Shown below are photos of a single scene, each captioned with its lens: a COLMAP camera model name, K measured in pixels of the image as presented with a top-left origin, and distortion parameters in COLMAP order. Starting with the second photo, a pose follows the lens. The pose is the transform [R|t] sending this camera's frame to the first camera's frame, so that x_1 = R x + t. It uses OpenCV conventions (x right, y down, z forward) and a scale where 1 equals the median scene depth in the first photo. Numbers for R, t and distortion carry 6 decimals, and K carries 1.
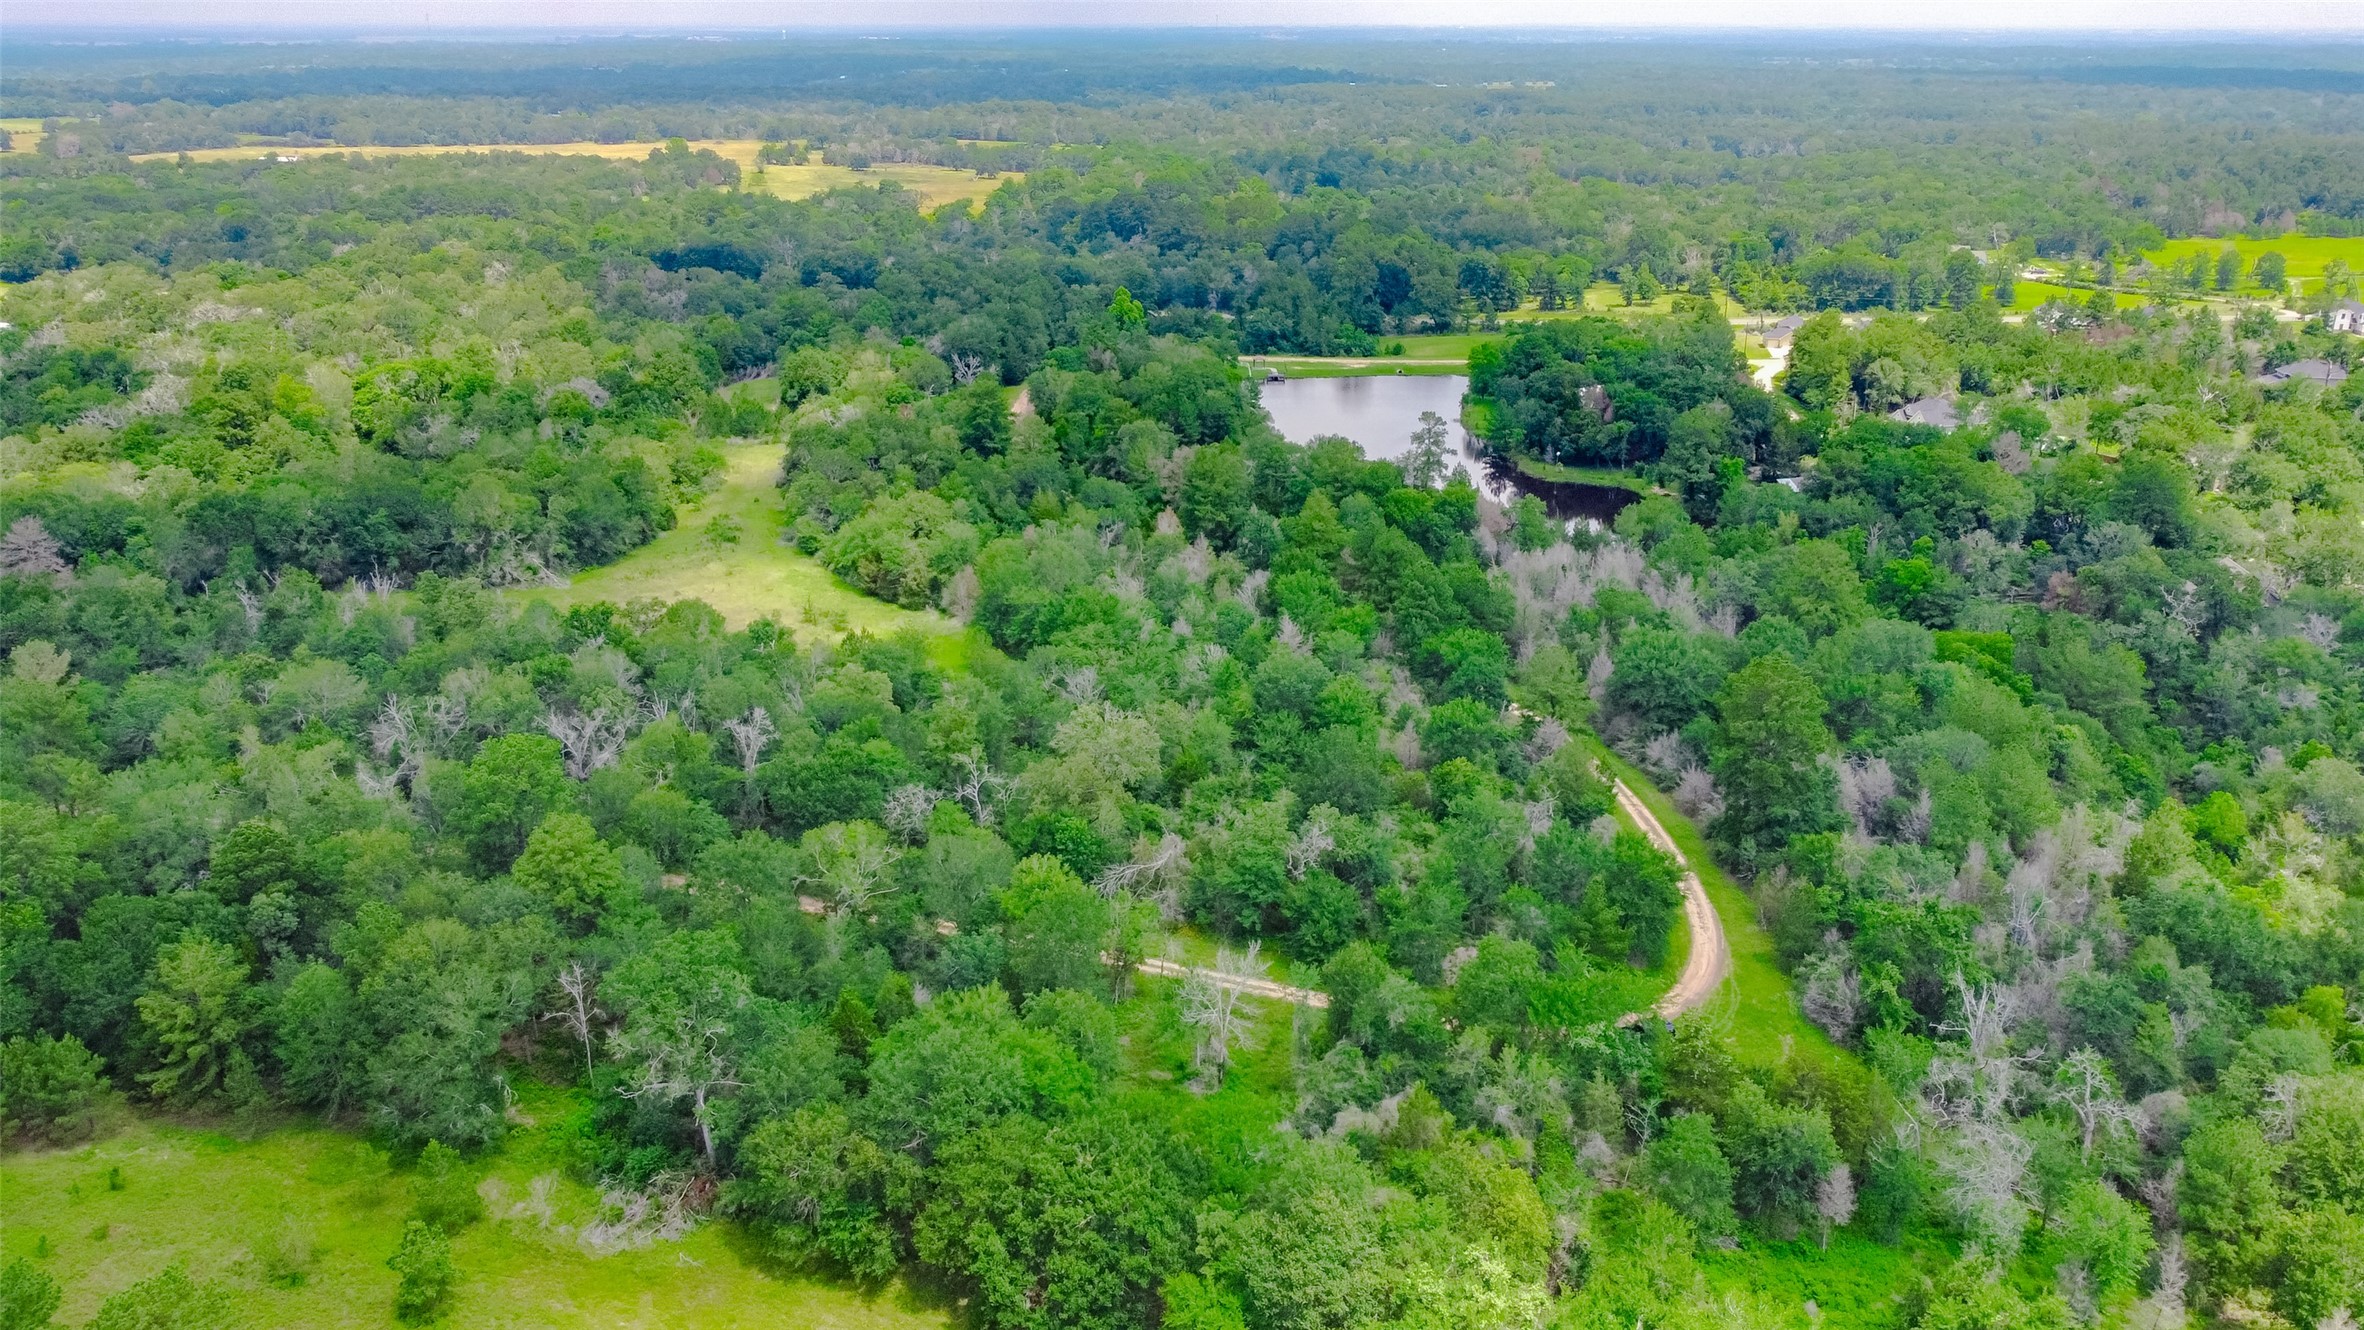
lens RADIAL K [[1806.9, 0, 1182.4], [0, 1806.9, 649.5], [0, 0, 1]] dist [0.002867, -0.005890]
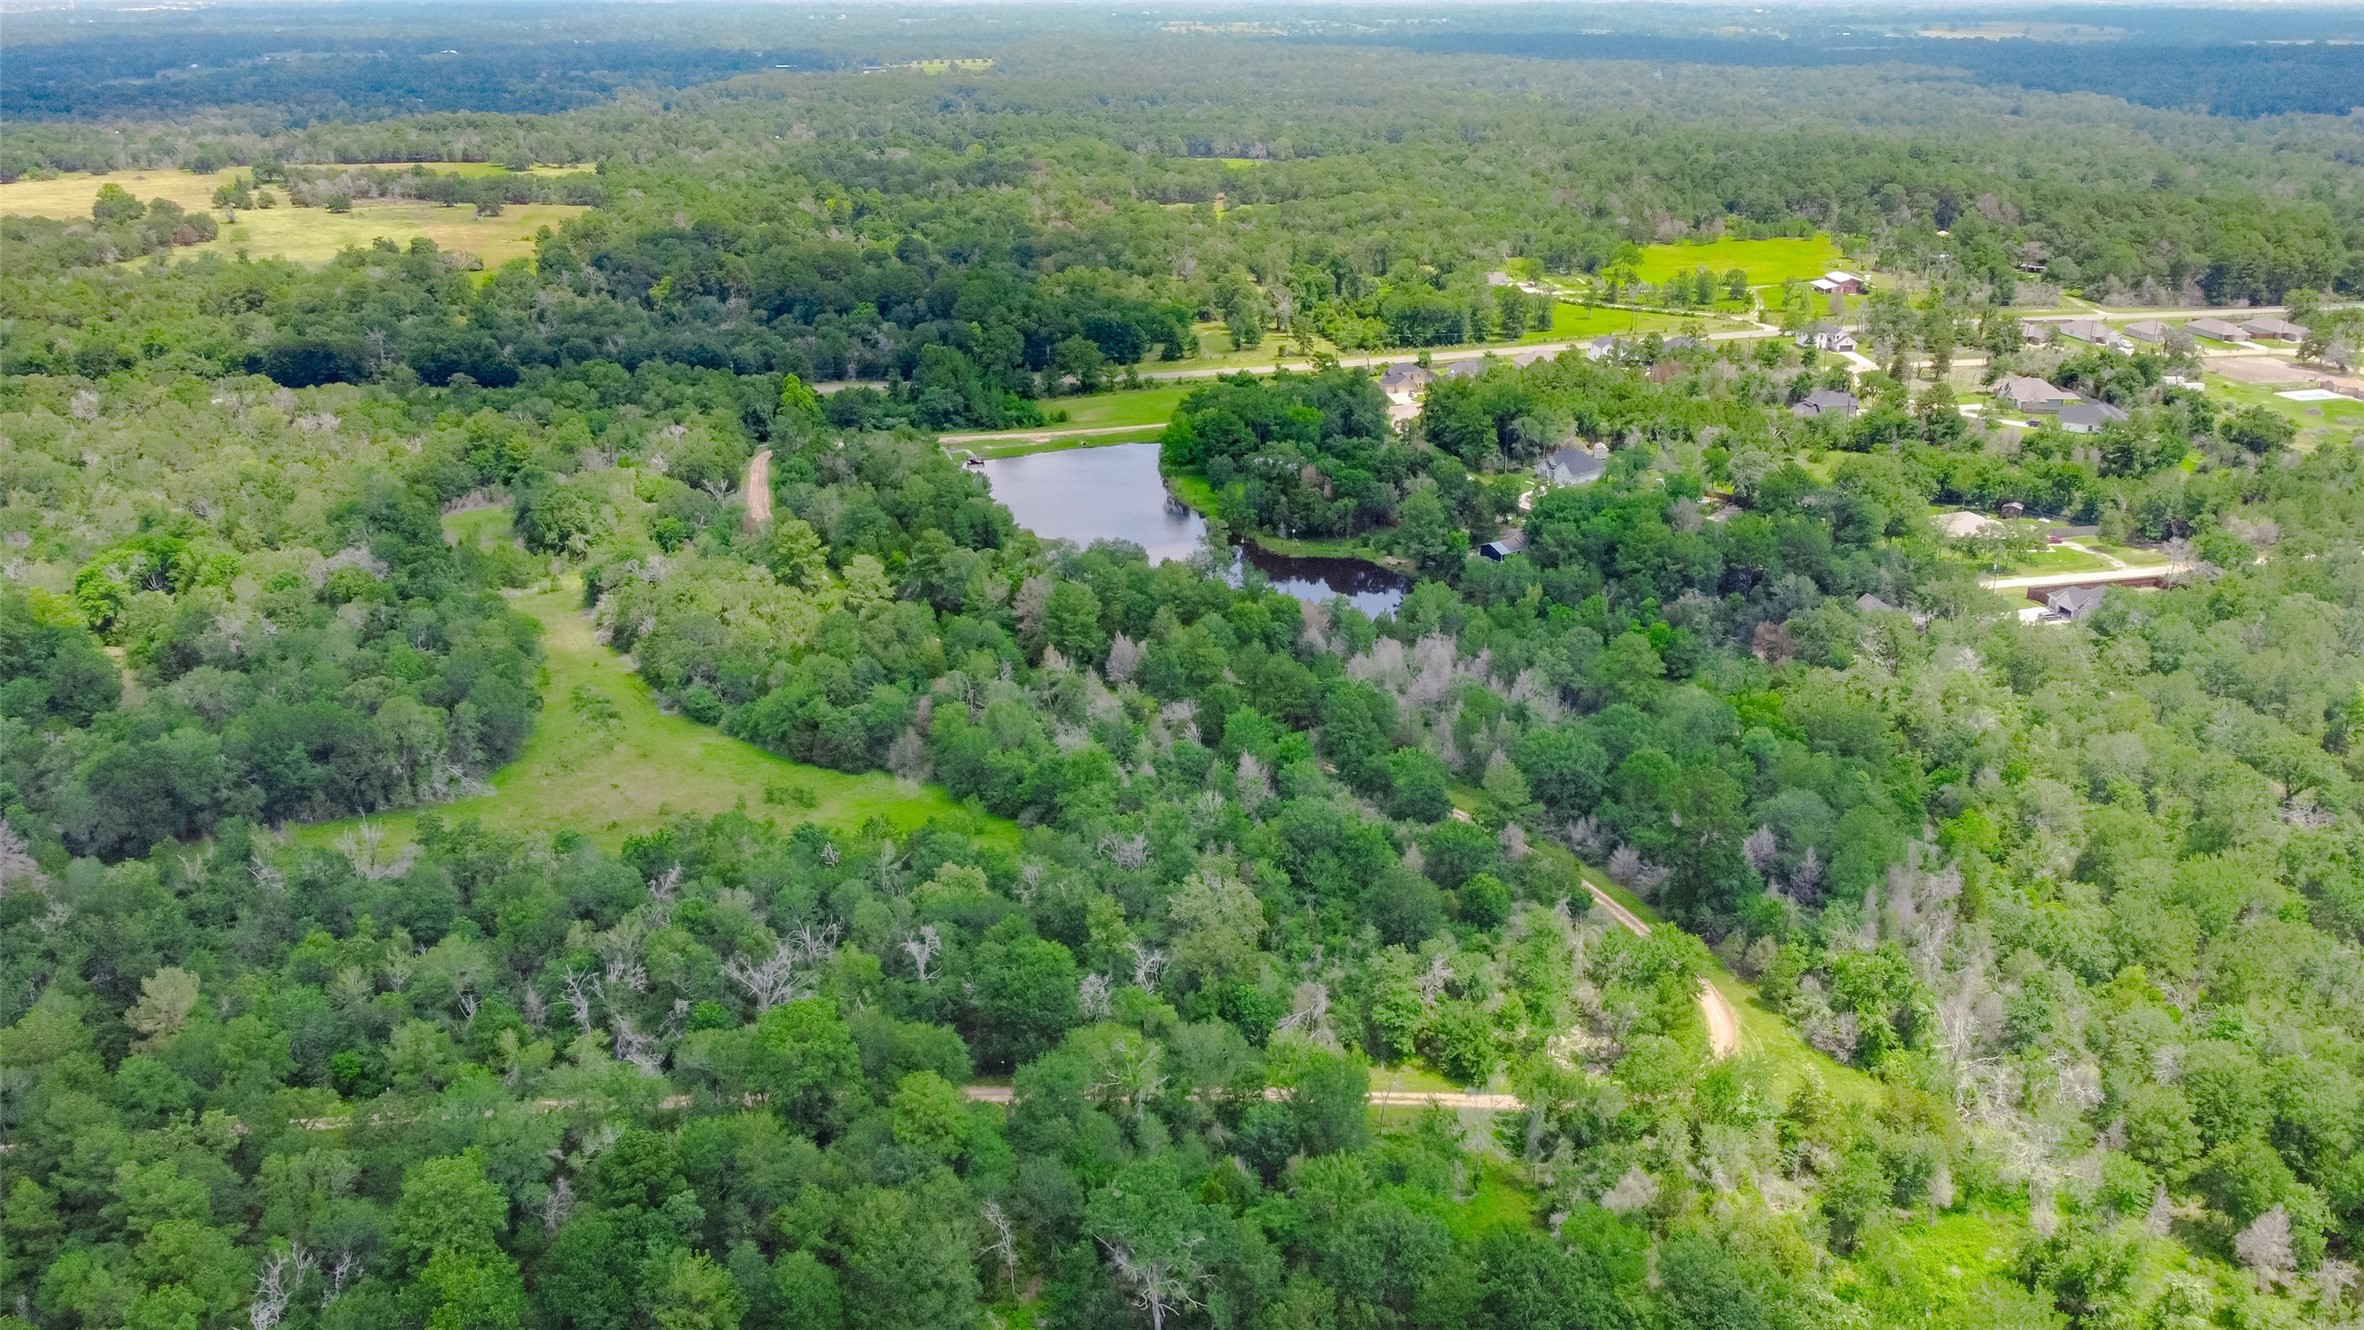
lens RADIAL K [[1825.4, 0, 1182.0], [0, 1825.4, 665.0], [0, 0, 1]] dist [0.001600, -0.006101]
pose [[0.947030, -0.117760, 0.298775, -0.213462], [0.108583, 0.992966, 0.047195, -0.087986], [-0.302231, -0.012253, 0.953156, -0.071430]]
